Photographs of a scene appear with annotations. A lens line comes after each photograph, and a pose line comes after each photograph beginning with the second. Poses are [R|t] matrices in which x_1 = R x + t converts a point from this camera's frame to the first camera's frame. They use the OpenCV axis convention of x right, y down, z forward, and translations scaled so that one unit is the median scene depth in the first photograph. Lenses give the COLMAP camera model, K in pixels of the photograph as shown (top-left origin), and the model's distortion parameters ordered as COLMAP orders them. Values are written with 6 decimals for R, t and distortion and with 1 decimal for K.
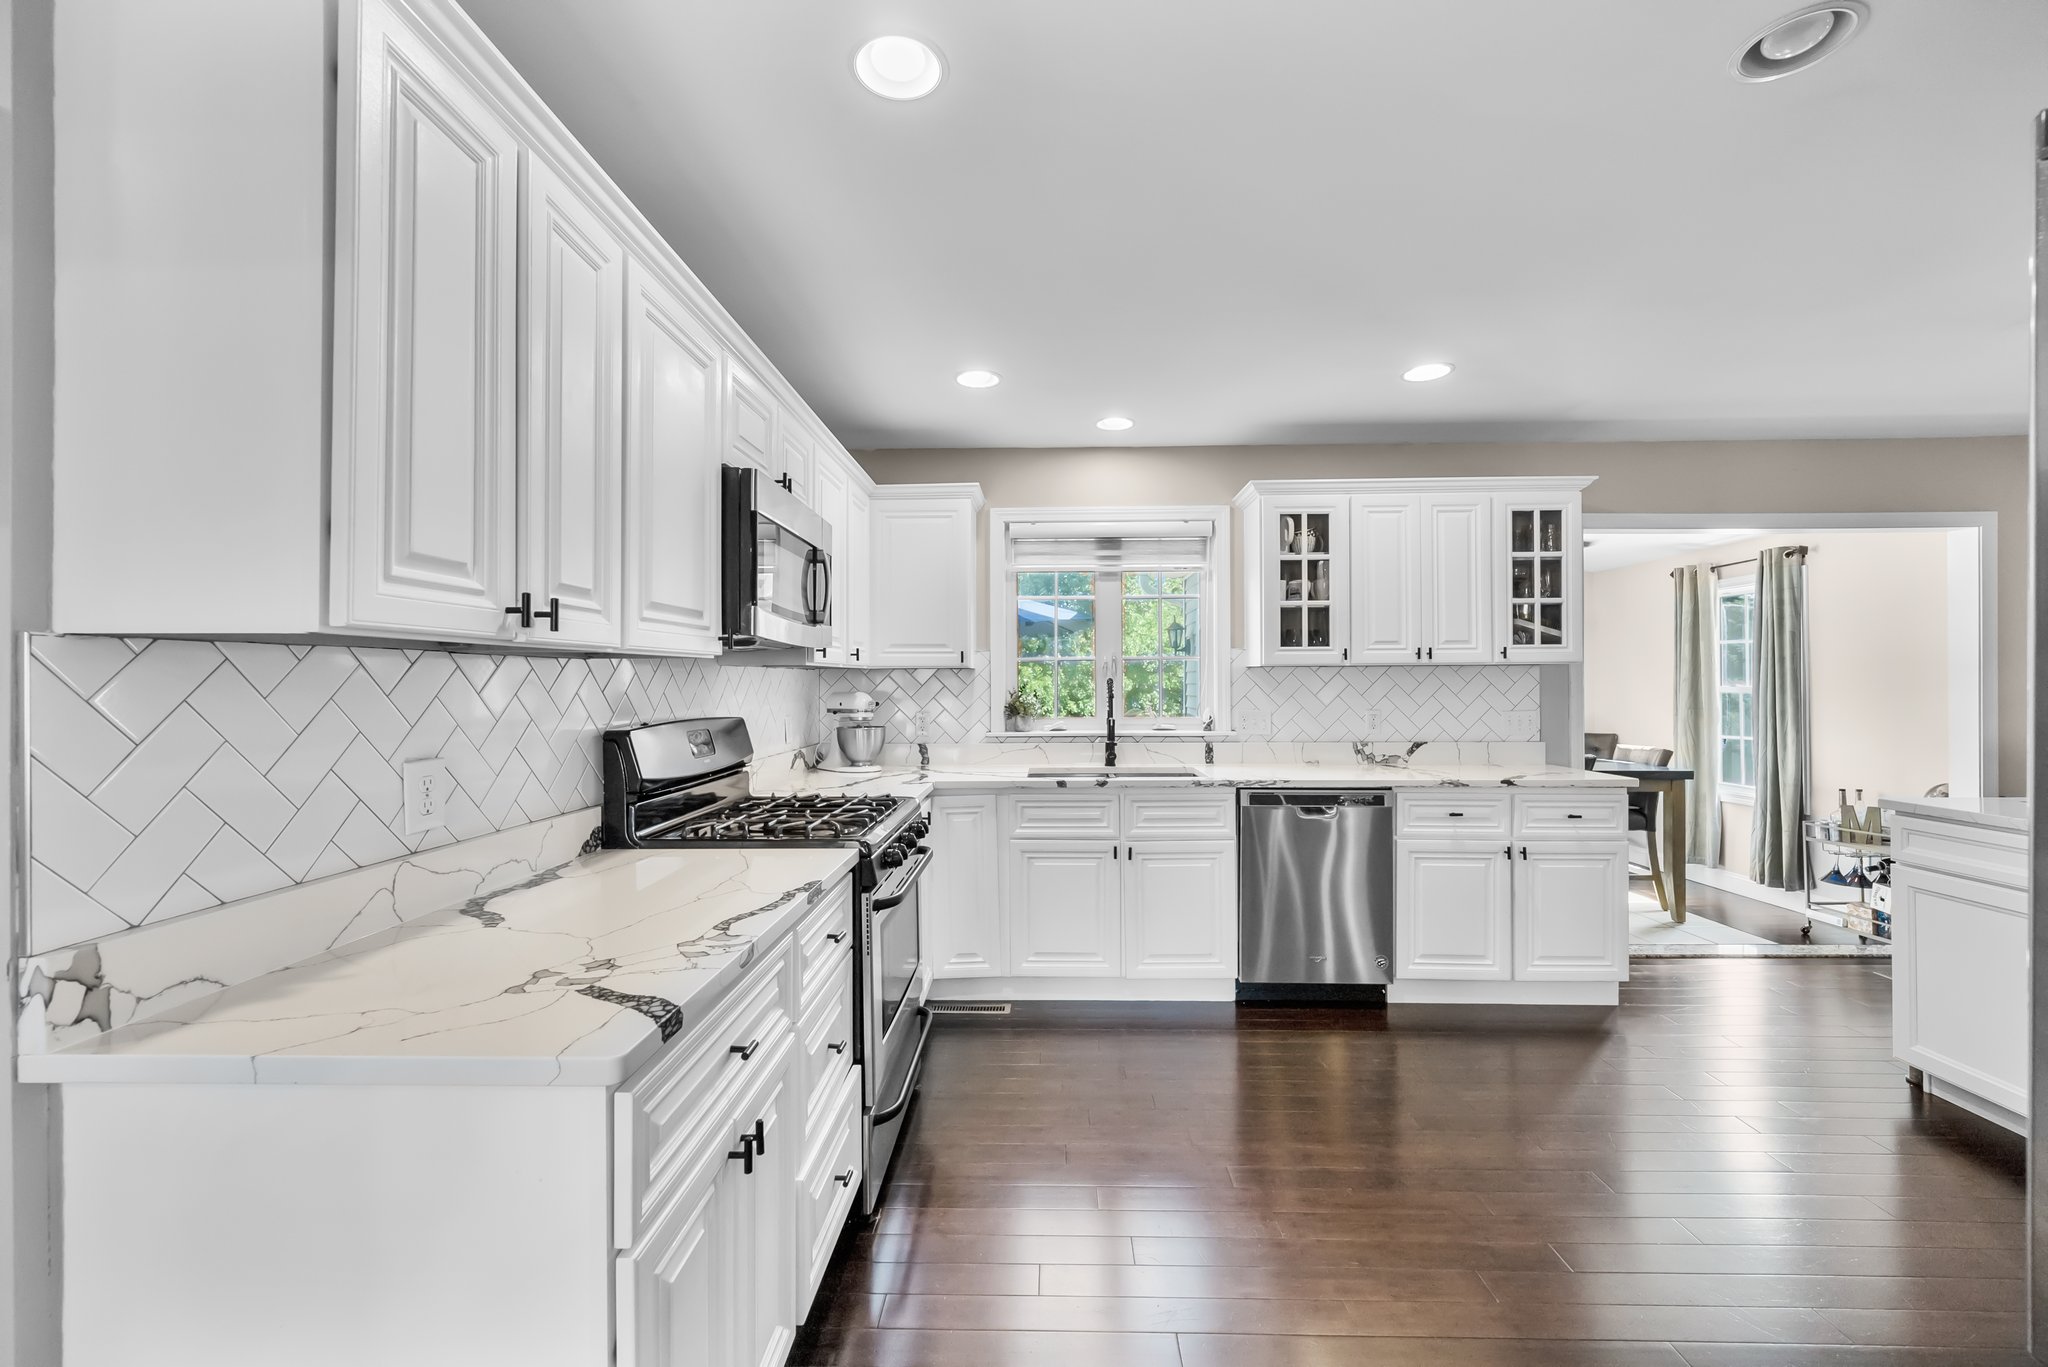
lens RADIAL K [[858.8, 0, 1032.9], [0, 858.8, 674.2], [0, 0, 1]] dist [-0.000026, -0.000028]
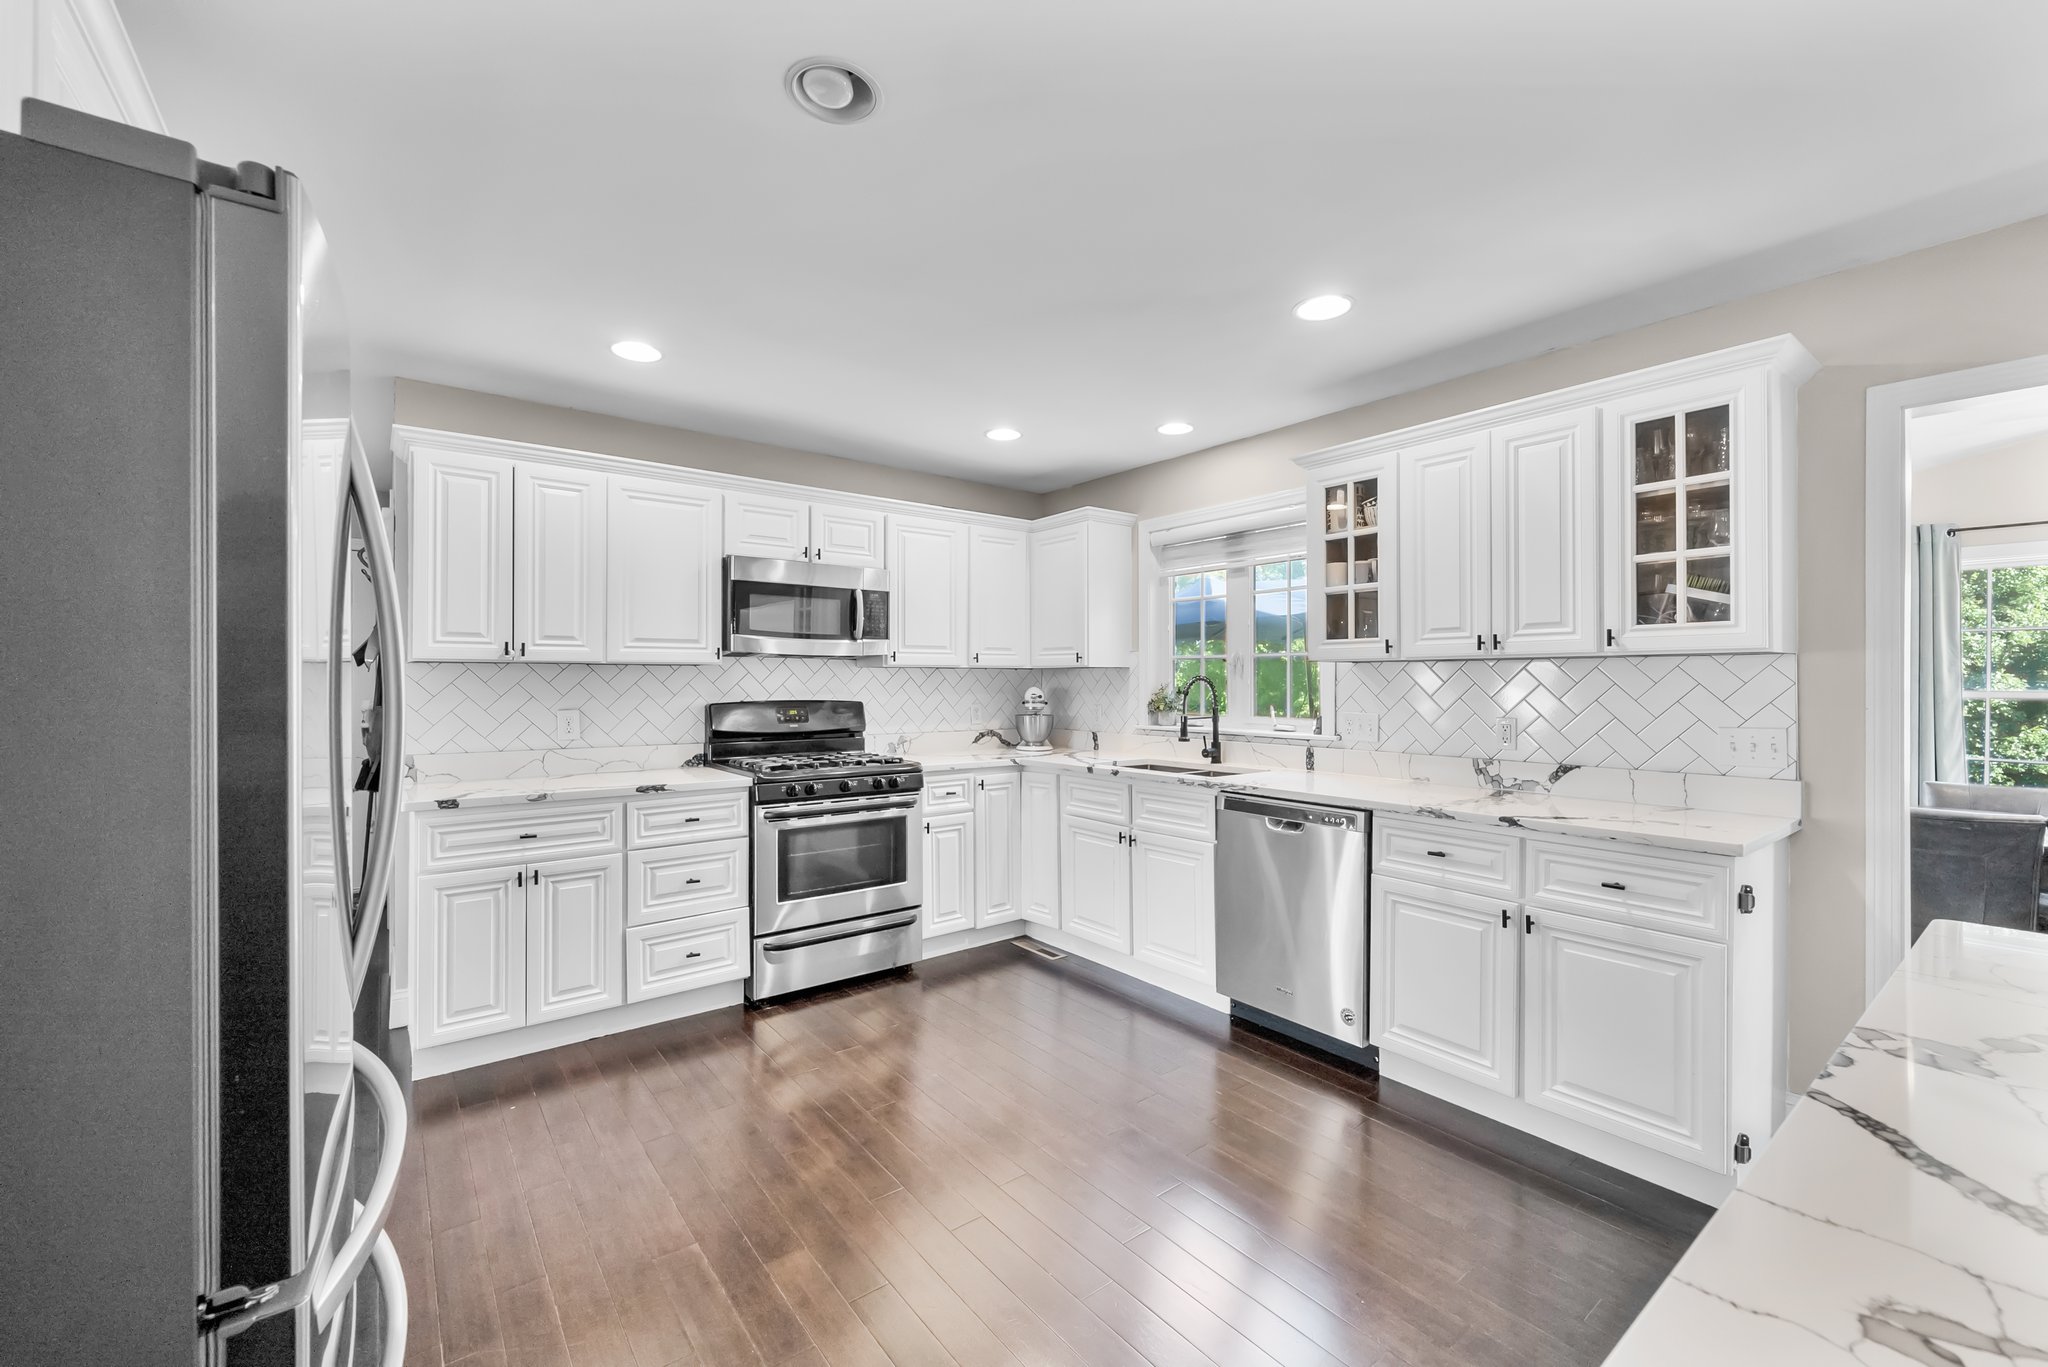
lens RADIAL K [[835.8, 0, 1022.7], [0, 835.8, 672.1], [0, 0, 1]] dist [-0.000332, -0.000070]
pose [[0.624449, -0.004806, -0.781051, 0.762814], [0.001194, 0.999986, -0.005199, 0.005120], [0.781065, 0.002314, 0.624445, 0.226273]]
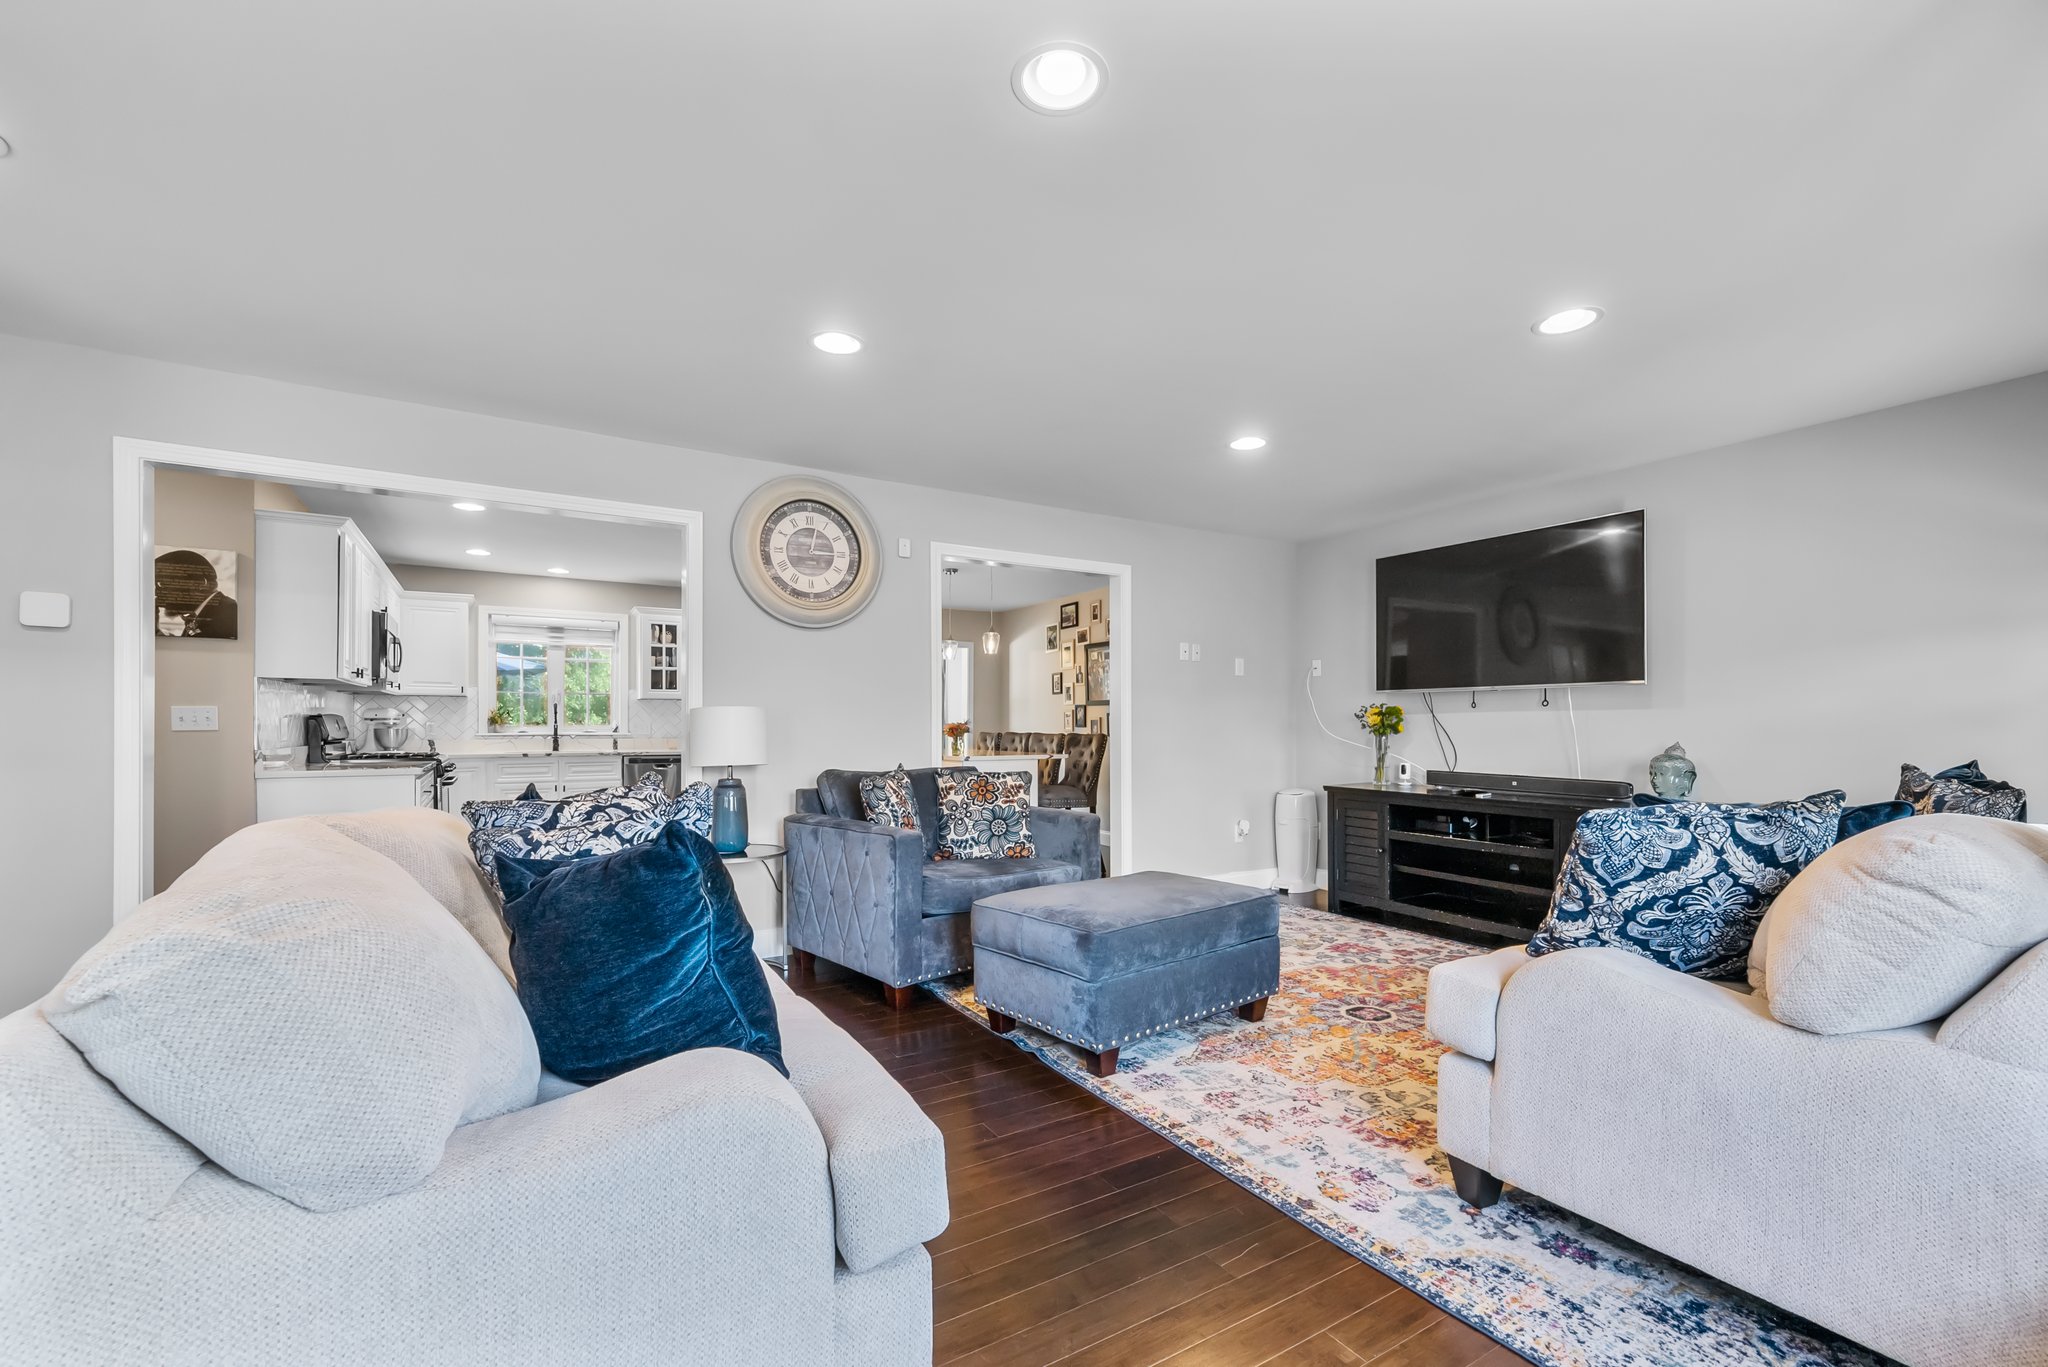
lens RADIAL K [[844.1, 0, 1027.5], [0, 844.1, 719.8], [0, 0, 1]] dist [-0.001000, -0.000115]
pose [[0.839982, 0.007496, 0.542562, -0.045737], [-0.009568, 0.999954, 0.000997, 0.030006], [-0.542529, -0.006029, 0.840015, -1.158674]]
